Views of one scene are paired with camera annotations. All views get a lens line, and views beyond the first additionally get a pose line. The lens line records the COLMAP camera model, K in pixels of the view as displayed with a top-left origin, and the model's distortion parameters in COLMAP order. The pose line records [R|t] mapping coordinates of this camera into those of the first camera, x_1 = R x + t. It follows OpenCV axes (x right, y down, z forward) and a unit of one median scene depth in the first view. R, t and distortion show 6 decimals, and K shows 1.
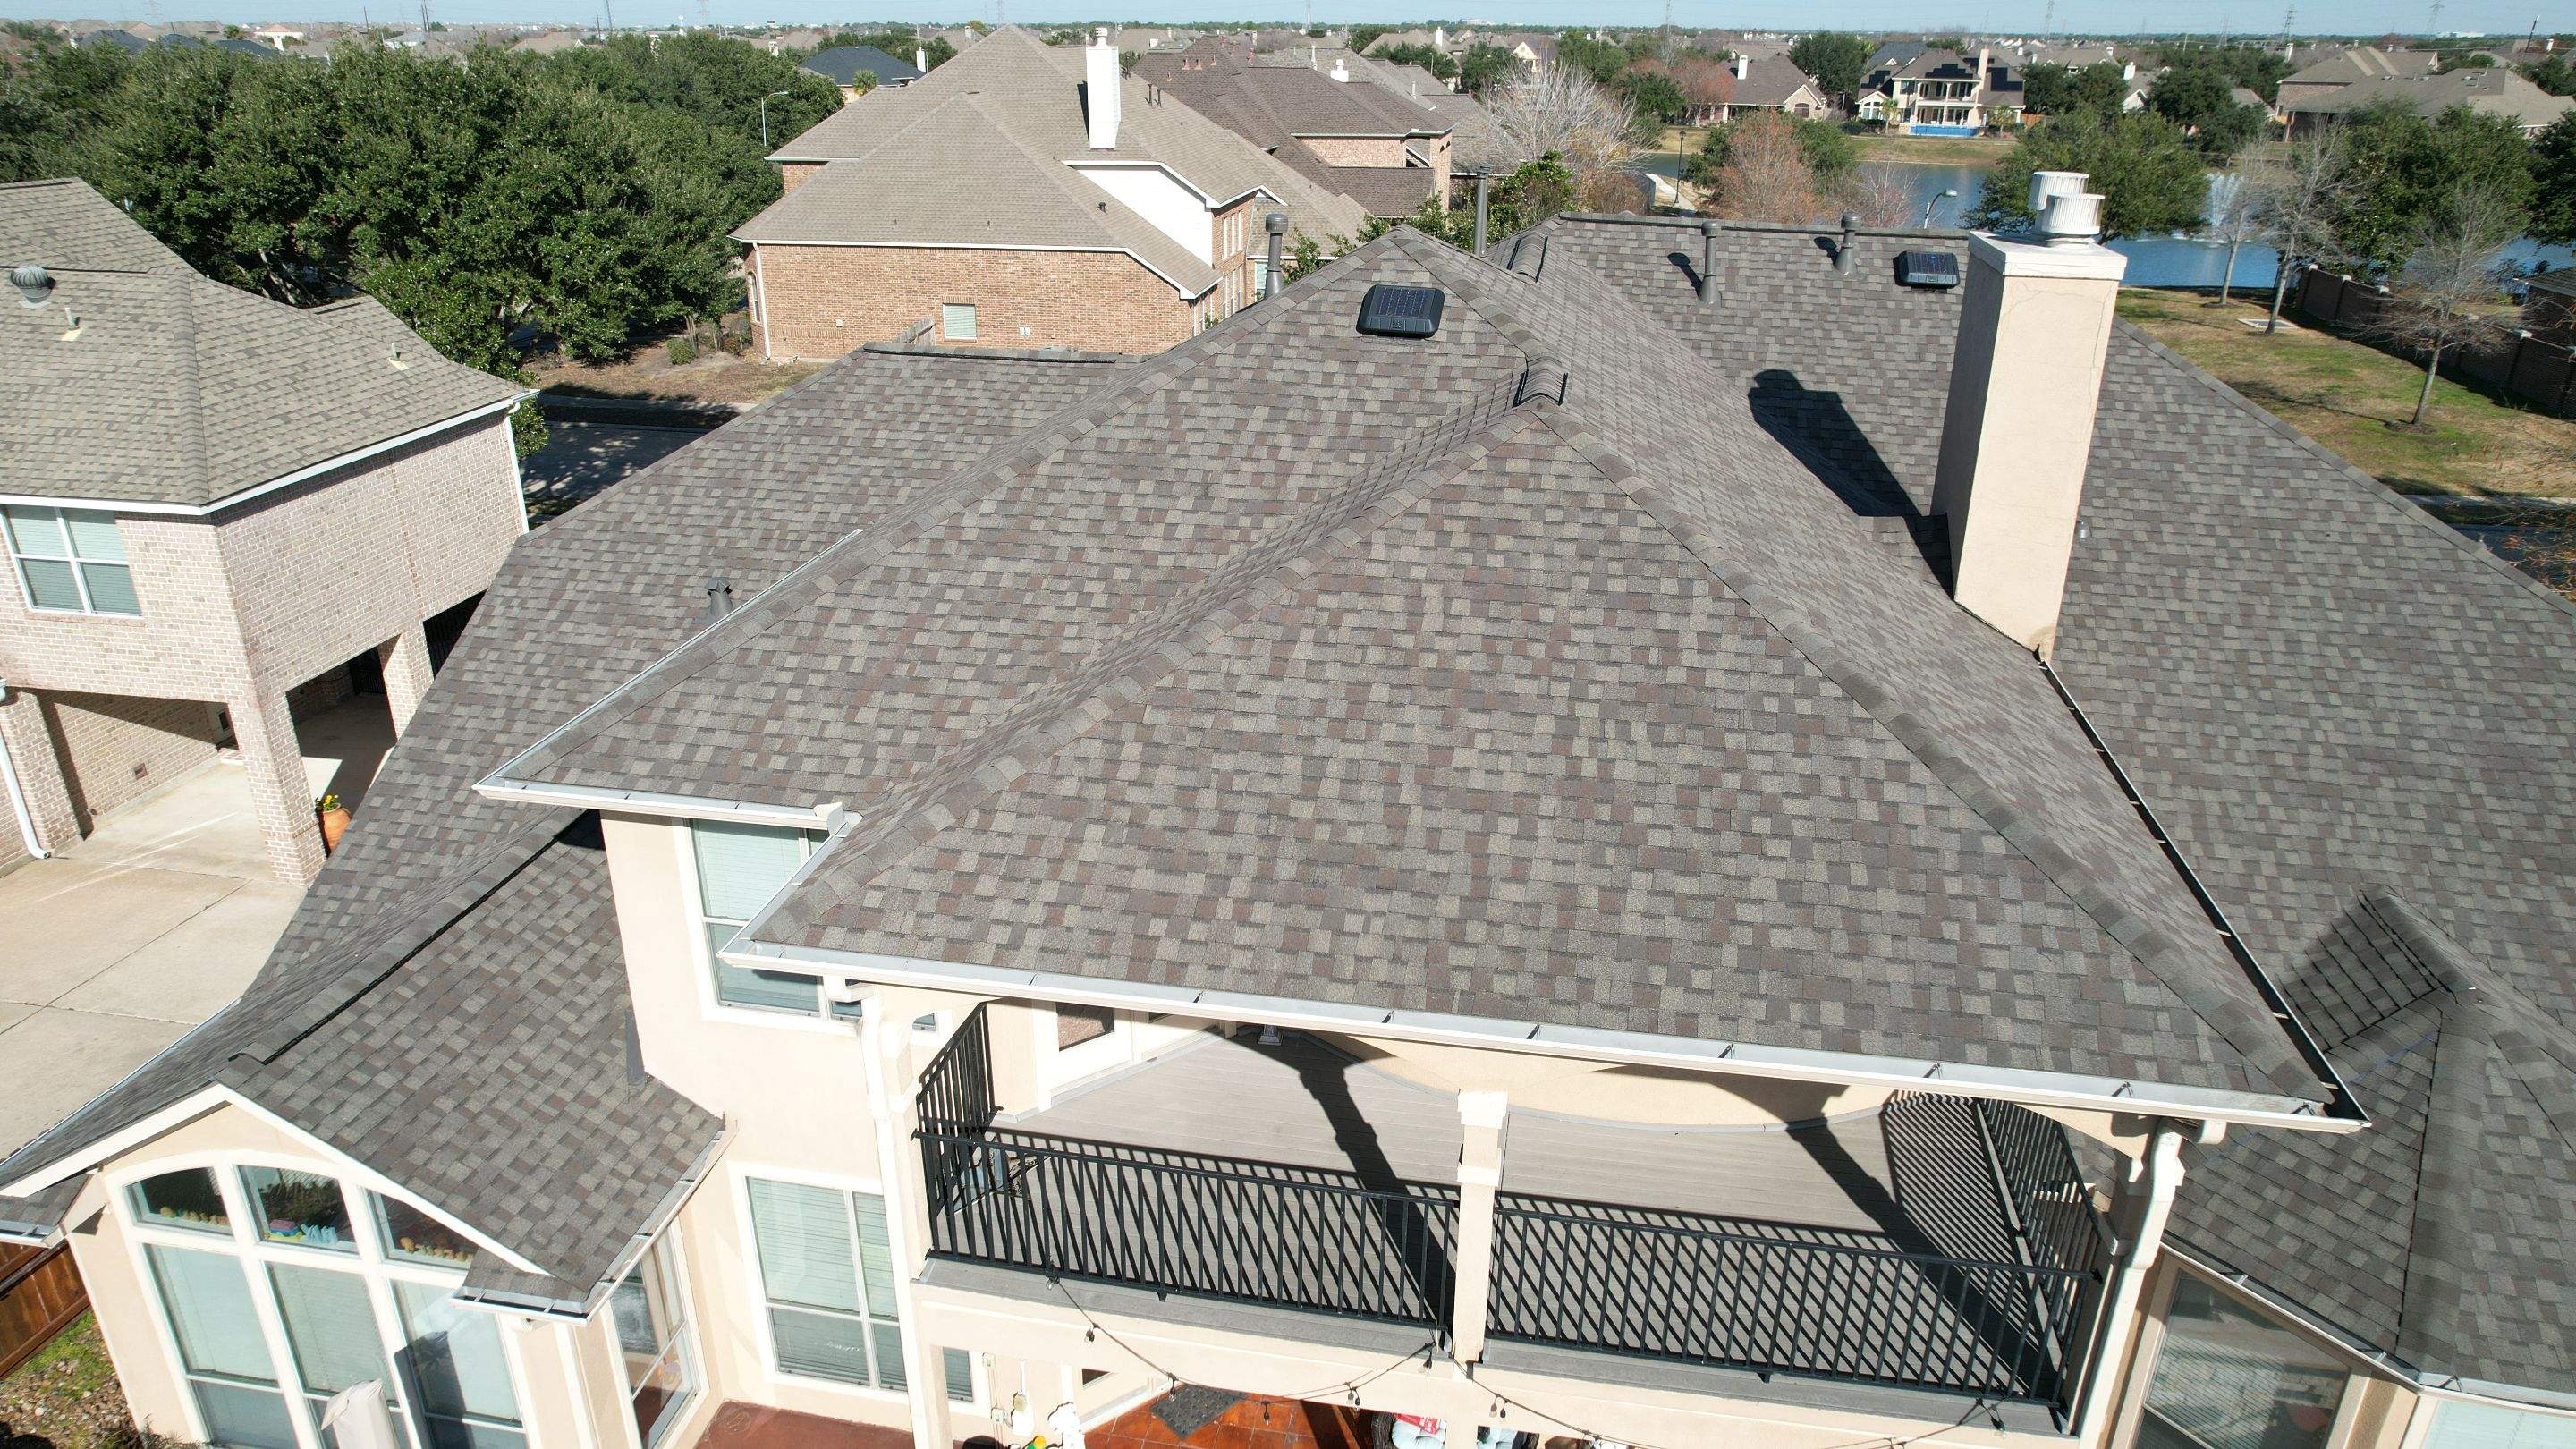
lens RADIAL K [[1650.1, 0, 1290.3], [0, 1650.1, 713.8], [0, 0, 1]] dist [-0.087737, 0.086390]
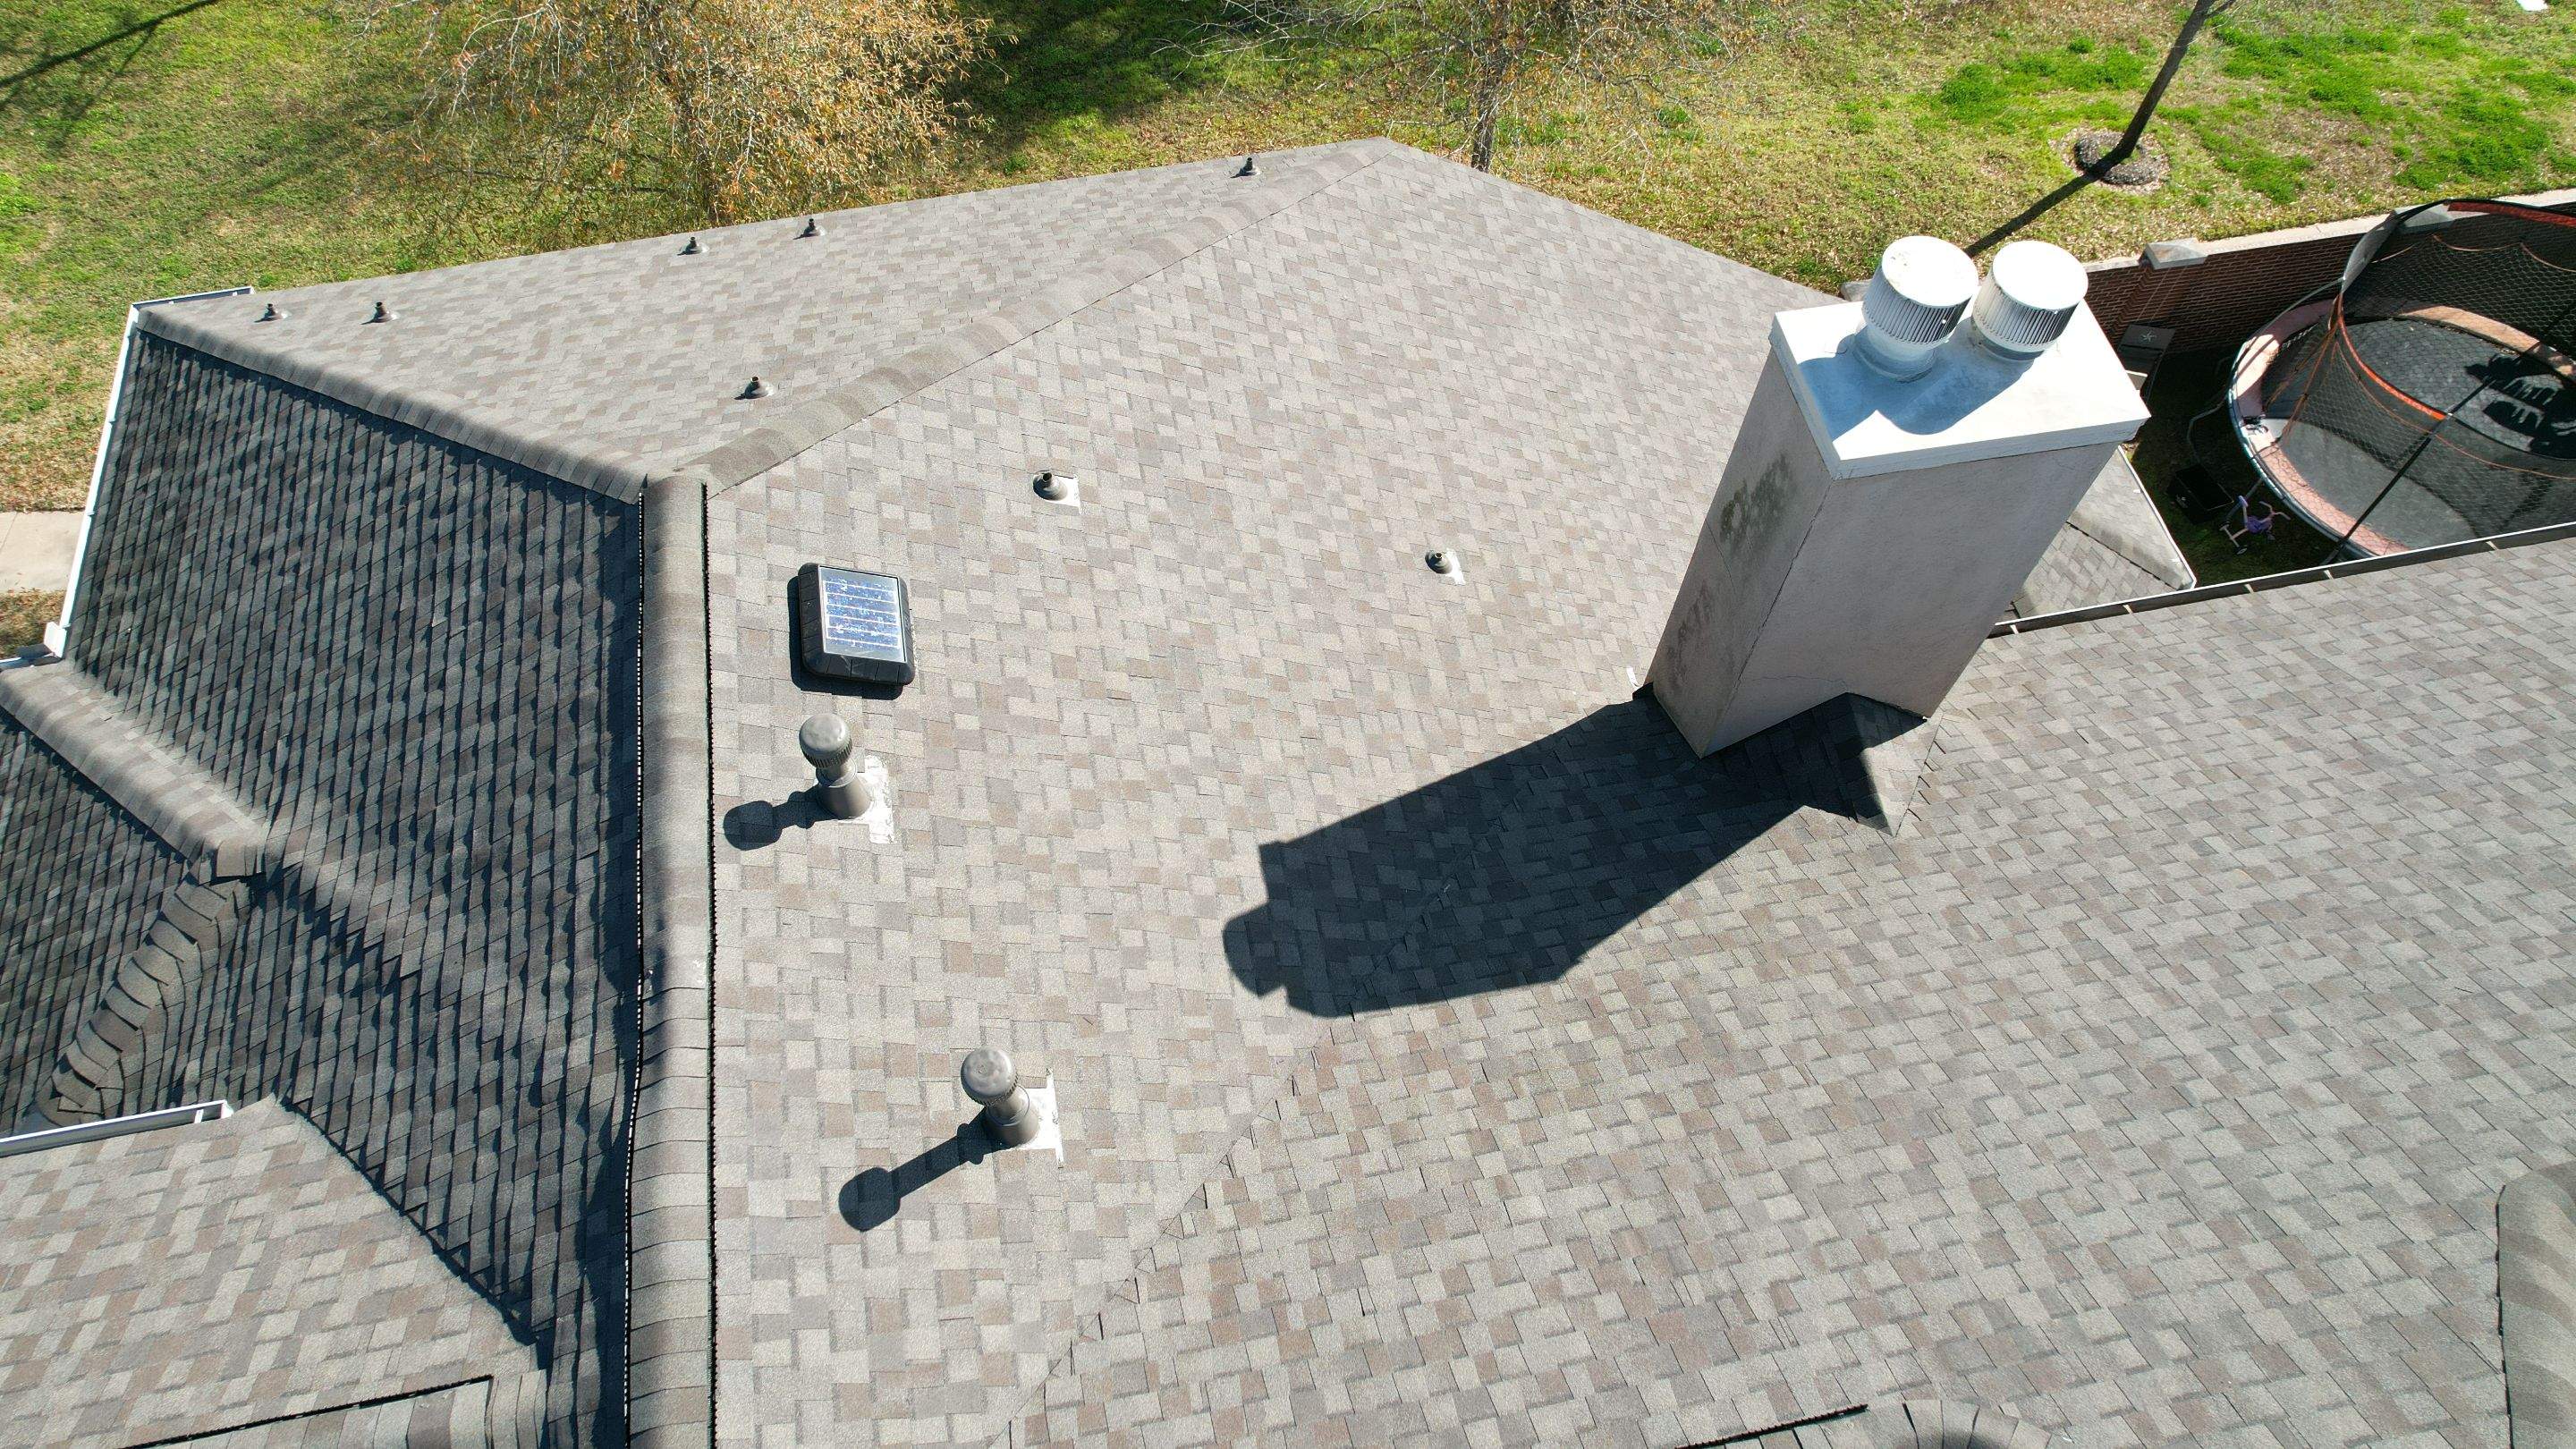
lens RADIAL K [[1650.1, 0, 1290.3], [0, 1650.1, 713.8], [0, 0, 1]] dist [-0.087737, 0.086390]
pose [[-0.362916, -0.811123, 0.458663, 0.158731], [0.354255, 0.335163, 0.873023, -0.704055], [-0.861856, 0.479318, 0.165708, 0.988071]]
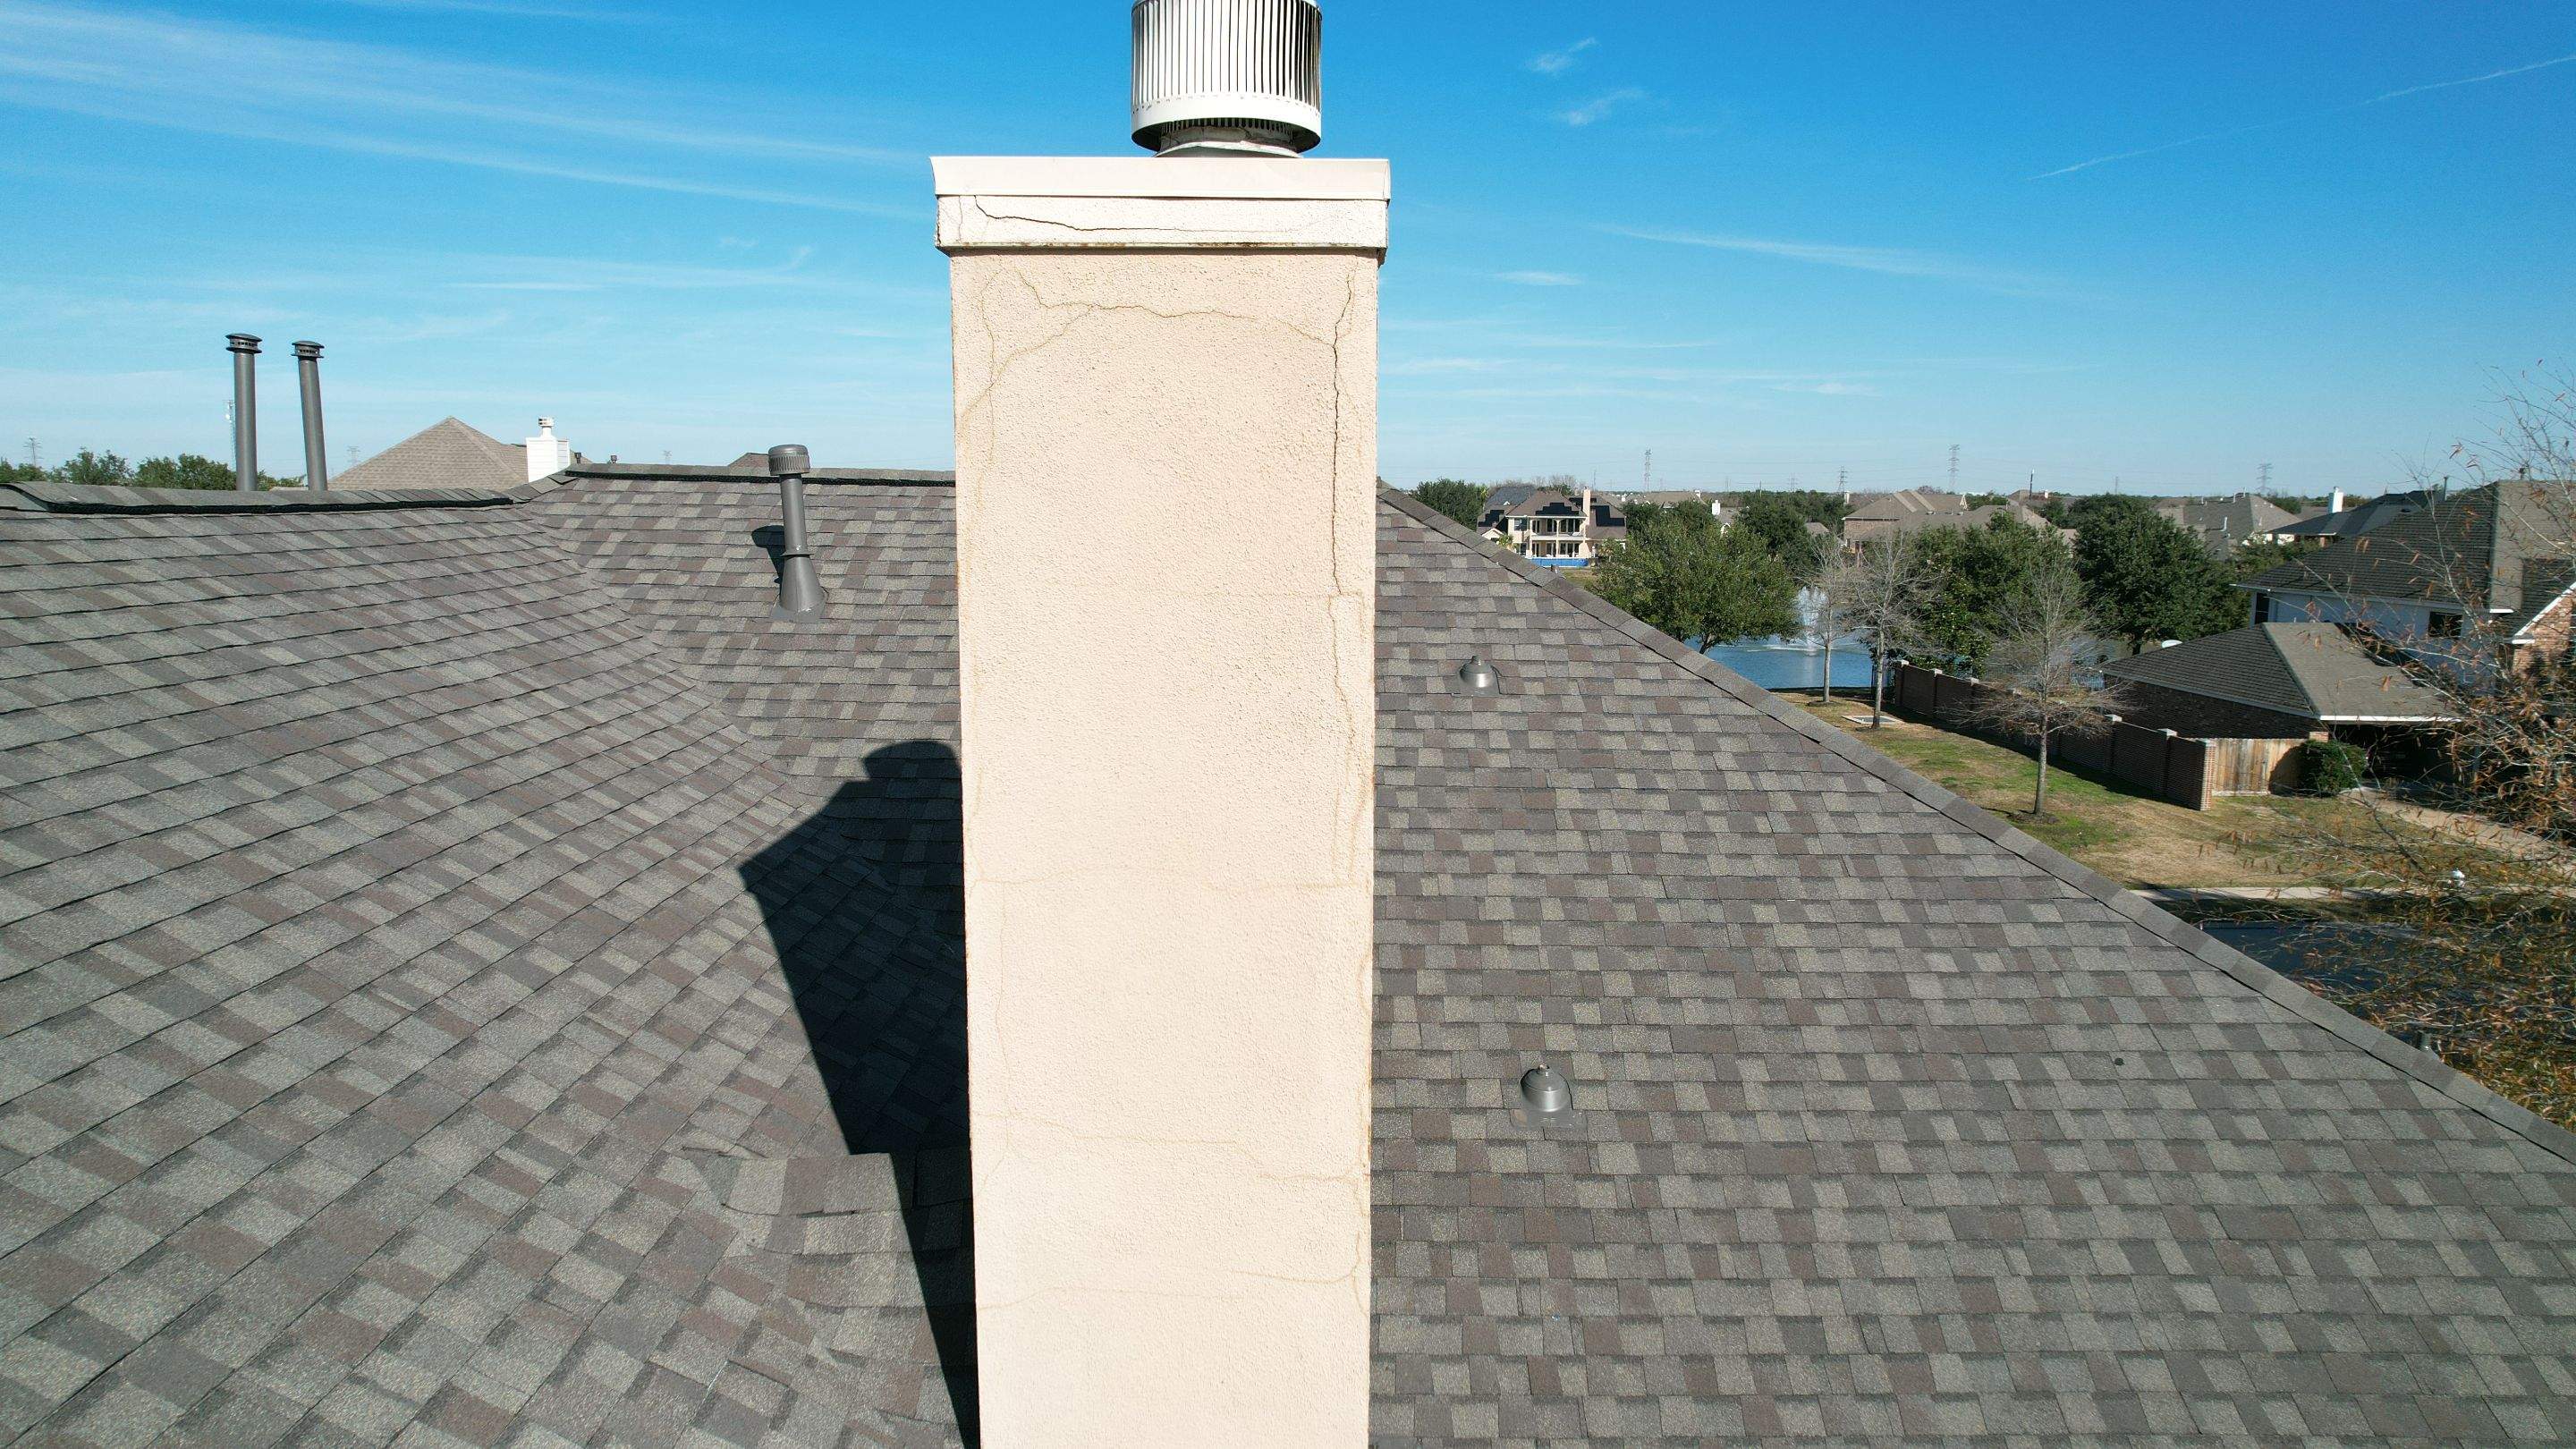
lens RADIAL K [[1640.6, 0, 1277.9], [0, 1640.6, 716.5], [0, 0, 1]] dist [-0.059281, 0.027279]
pose [[0.982719, -0.025538, 0.183335, 0.360211], [0.072171, 0.964916, -0.252447, -0.107382], [-0.170456, 0.261316, 0.950084, 0.624823]]
